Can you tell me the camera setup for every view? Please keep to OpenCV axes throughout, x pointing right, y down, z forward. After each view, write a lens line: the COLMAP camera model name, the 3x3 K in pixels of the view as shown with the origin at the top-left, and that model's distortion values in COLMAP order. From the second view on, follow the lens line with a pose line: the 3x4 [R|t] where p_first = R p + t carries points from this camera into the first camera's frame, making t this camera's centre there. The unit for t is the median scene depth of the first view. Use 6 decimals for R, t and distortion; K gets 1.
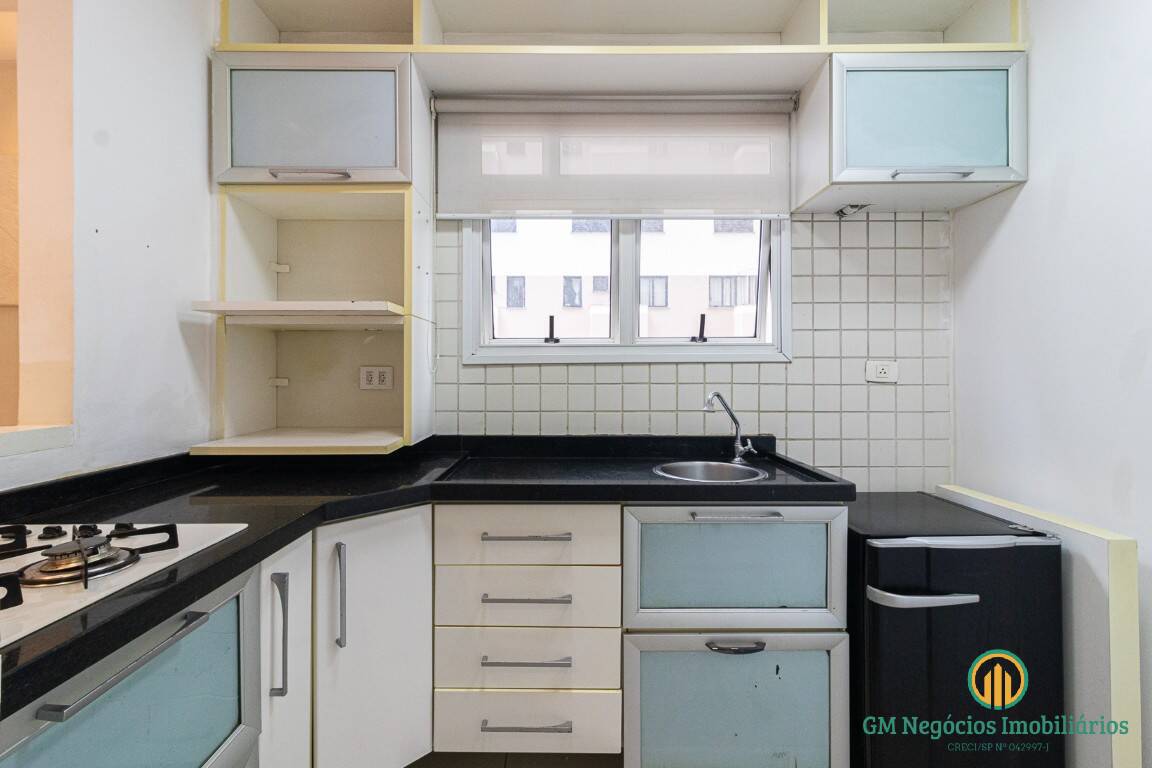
lens RADIAL K [[532.1, 0, 568.0], [0, 532.1, 360.7], [0, 0, 1]] dist [0.008801, -0.004727]
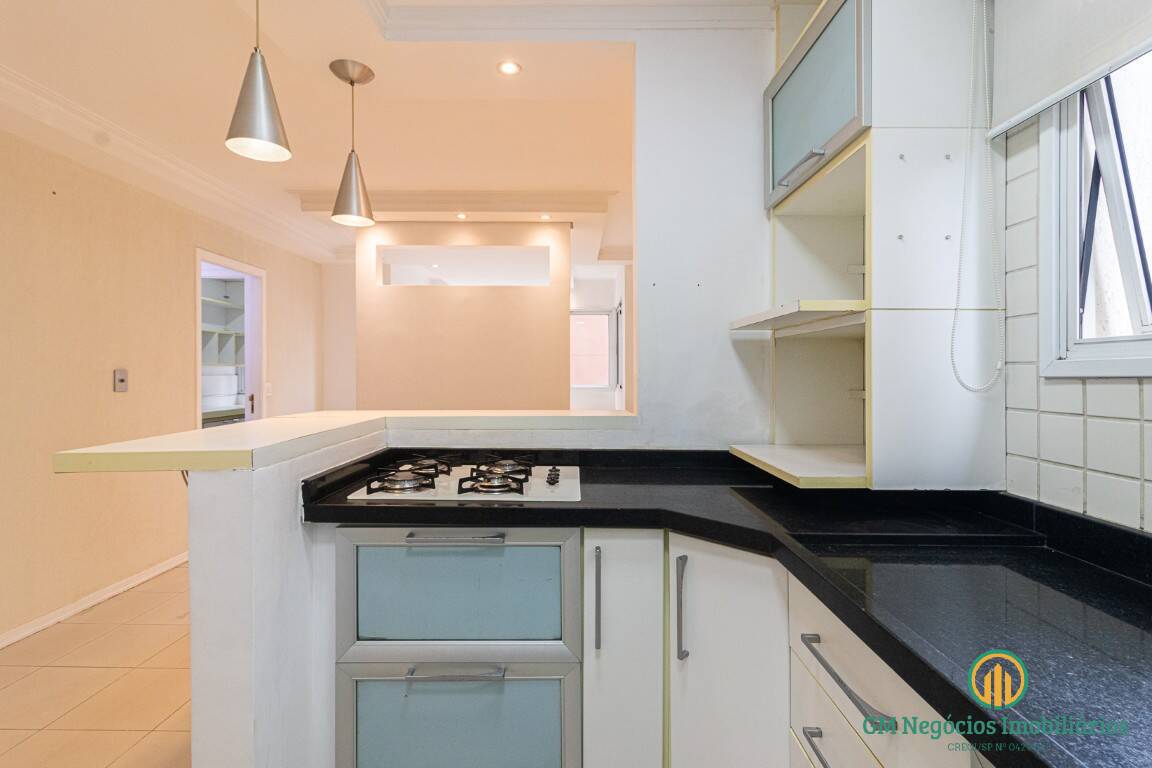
lens RADIAL K [[532.1, 0, 572.8], [0, 532.1, 368.2], [0, 0, 1]] dist [0.008801, -0.004727]
pose [[-0.004160, -0.009773, -0.999944, 0.370198], [0.009759, 0.999904, -0.009813, -0.001814], [0.999944, -0.009800, -0.004065, 0.511194]]
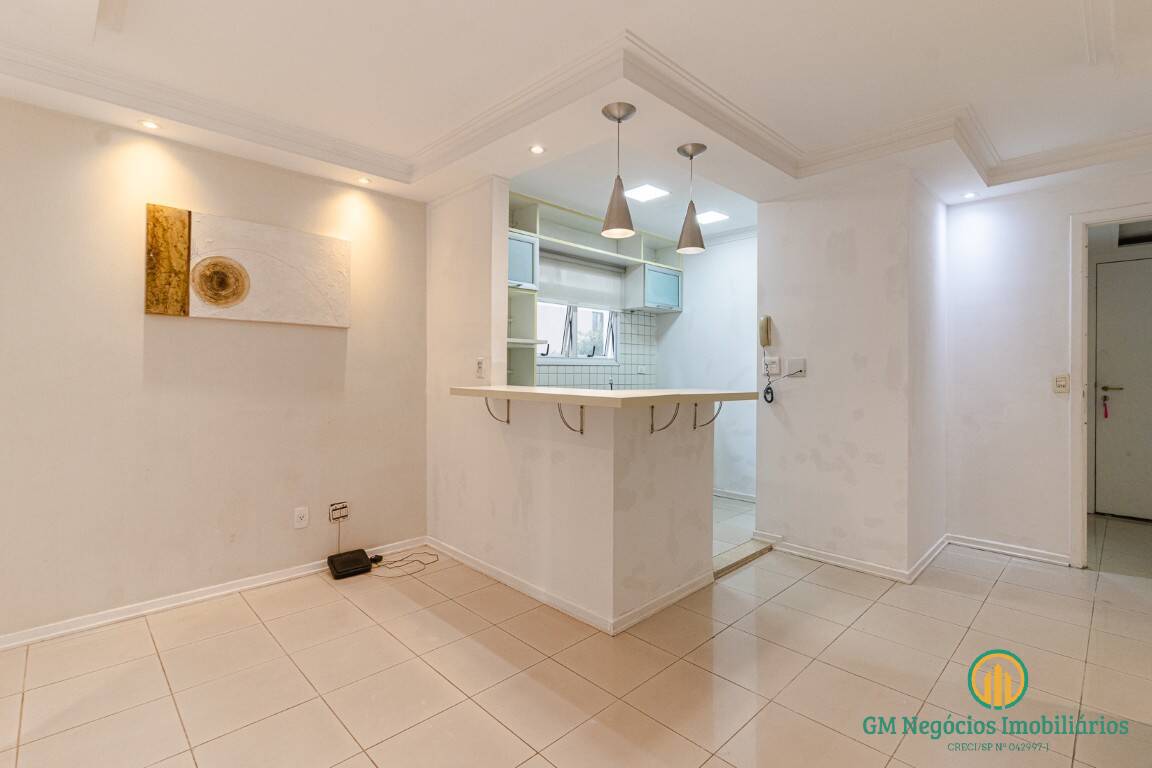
lens RADIAL K [[532.1, 0, 578.2], [0, 532.1, 358.4], [0, 0, 1]] dist [0.008801, -0.004727]
pose [[0.711132, 0.022552, 0.702696, -1.599225], [-0.012502, 0.999733, -0.019433, 0.020791], [-0.702947, 0.005034, 0.711224, -0.743912]]
